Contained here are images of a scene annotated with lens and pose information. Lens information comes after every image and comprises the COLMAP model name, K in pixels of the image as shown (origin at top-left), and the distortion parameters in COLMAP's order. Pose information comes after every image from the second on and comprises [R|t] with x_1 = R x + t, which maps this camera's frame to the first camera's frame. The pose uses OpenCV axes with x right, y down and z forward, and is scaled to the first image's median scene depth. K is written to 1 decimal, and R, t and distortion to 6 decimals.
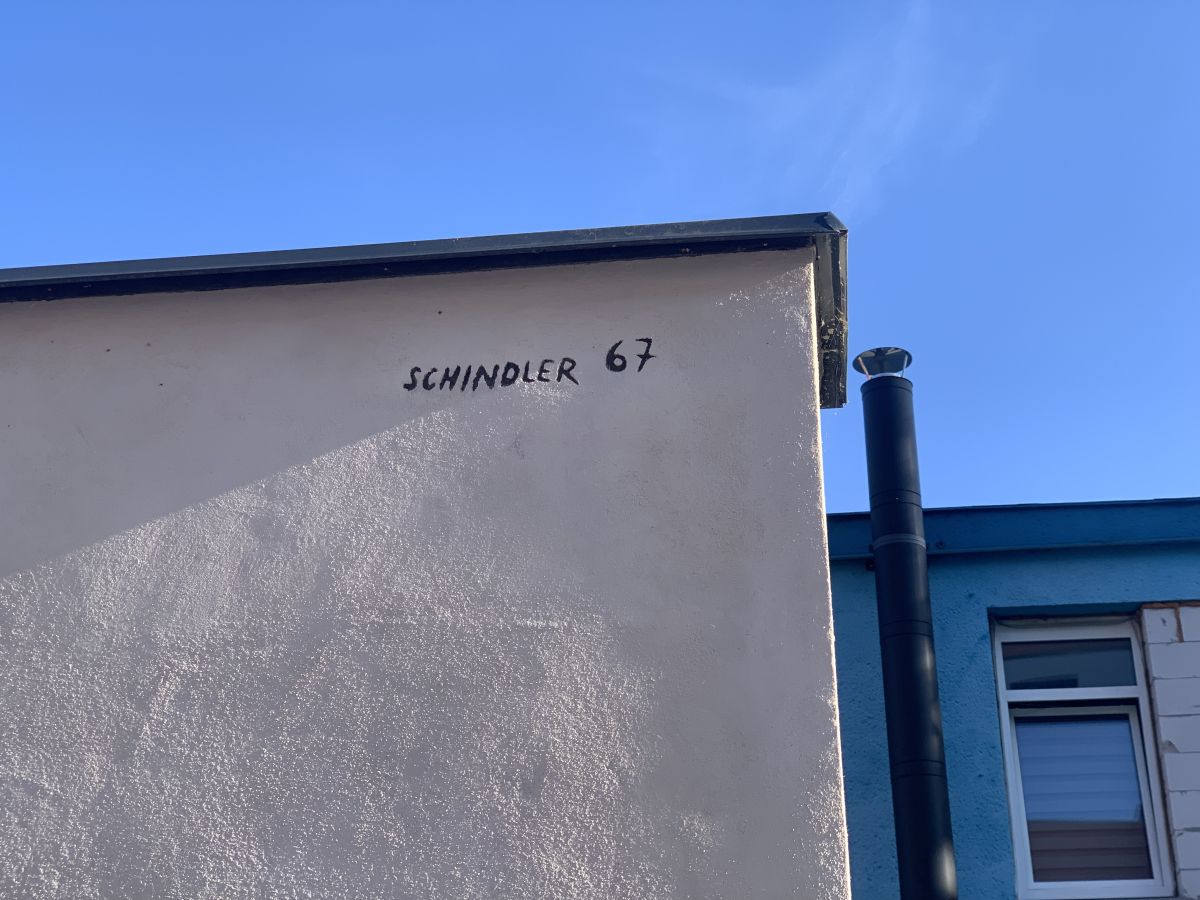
lens RADIAL K [[1842.9, 0, 598.3], [0, 1842.9, 446.2], [0, 0, 1]] dist [0.044171, 0.000000]
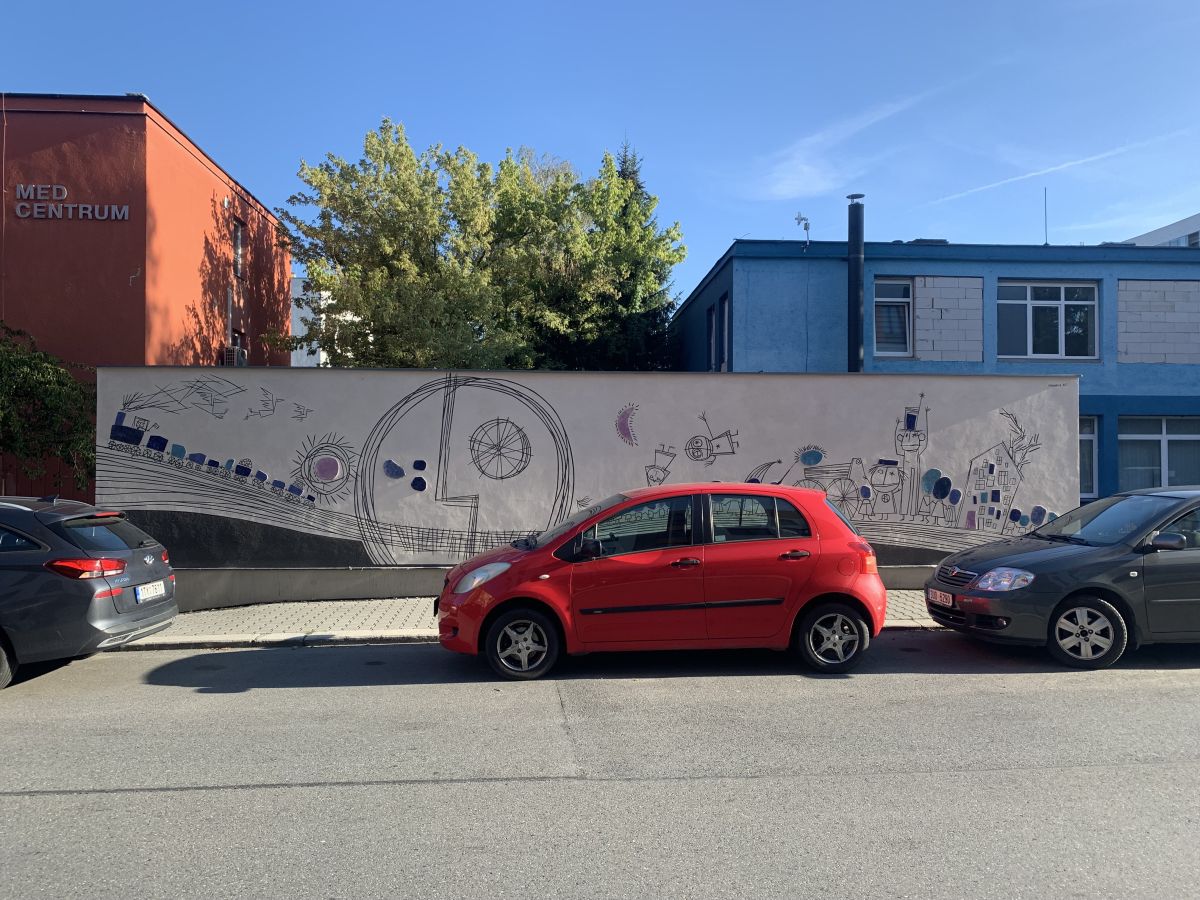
lens RADIAL K [[913.0, 0, 594.5], [0, 913.0, 450.1], [0, 0, 1]] dist [0.018371, -0.031697]
pose [[0.985793, 0.008406, 0.167754, -4.764387], [-0.077407, 0.909099, 0.409326, -2.210247], [-0.149064, -0.416496, 0.896834, -4.957789]]
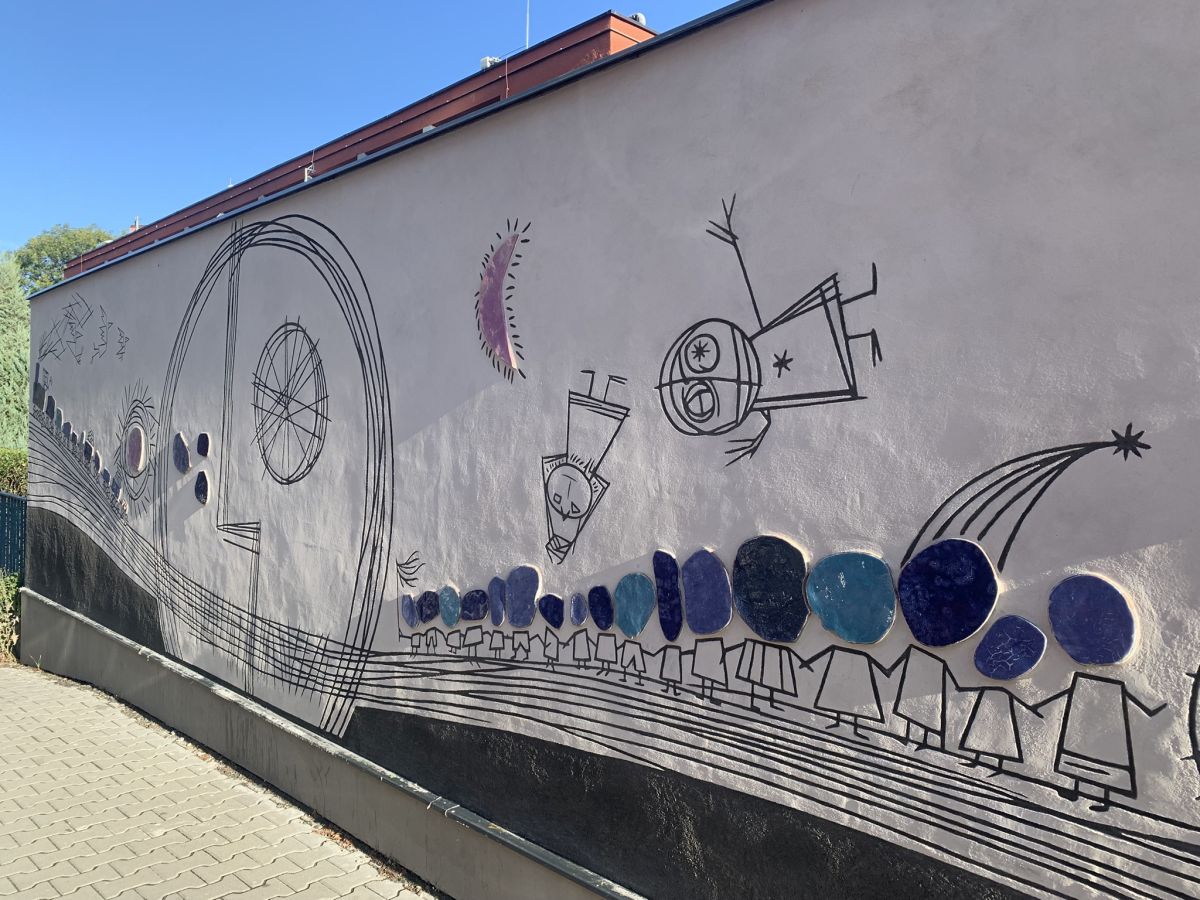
lens RADIAL K [[913.0, 0, 597.8], [0, 913.0, 452.4], [0, 0, 1]] dist [0.018371, -0.031697]
pose [[0.772475, 0.022351, -0.634651, -2.004792], [0.251719, 0.906741, 0.338317, 0.112631], [0.583026, -0.421095, 0.694809, -0.048778]]
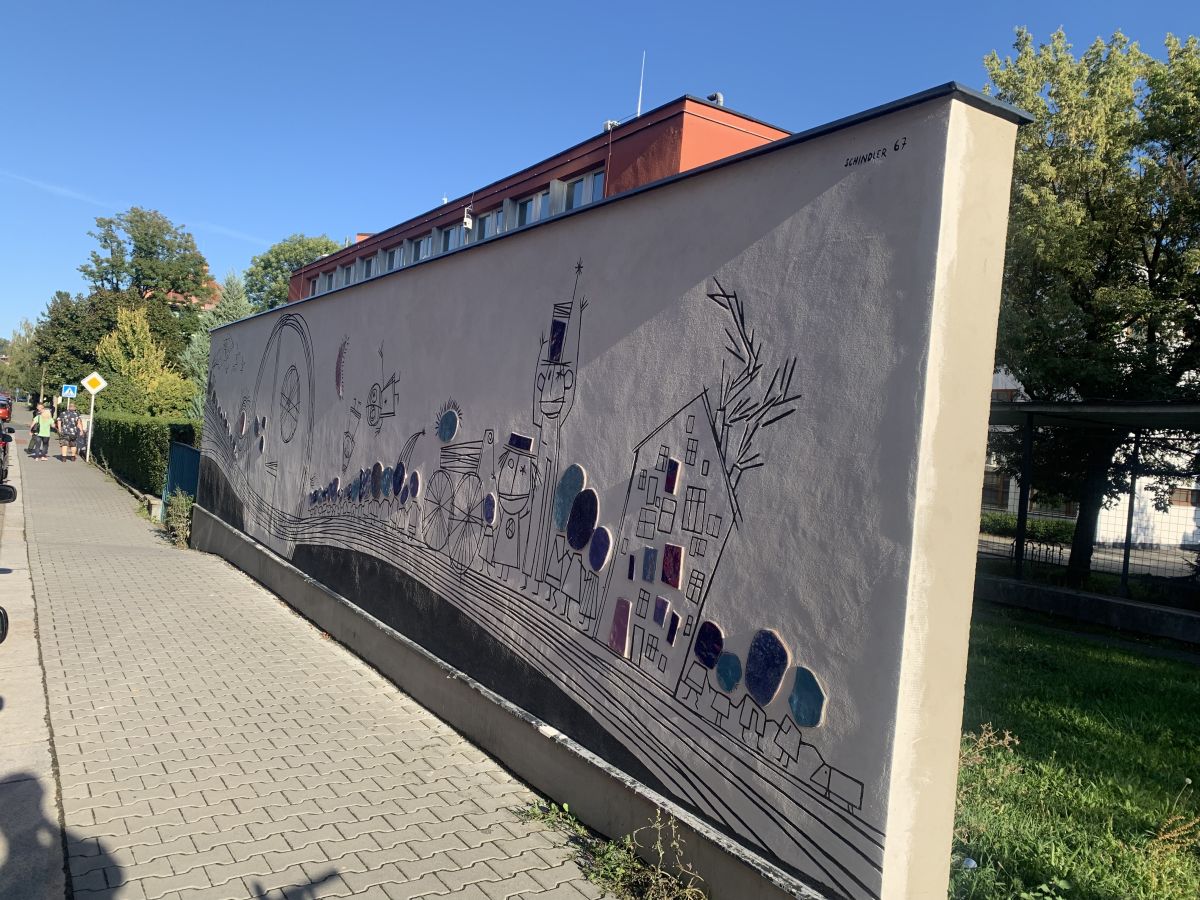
lens RADIAL K [[913.0, 0, 605.8], [0, 913.0, 448.8], [0, 0, 1]] dist [0.018371, -0.031697]
pose [[0.628261, 0.061013, -0.775607, 1.013995], [0.250248, 0.928093, 0.275716, -0.132299], [0.736657, -0.367316, 0.567816, -0.481362]]
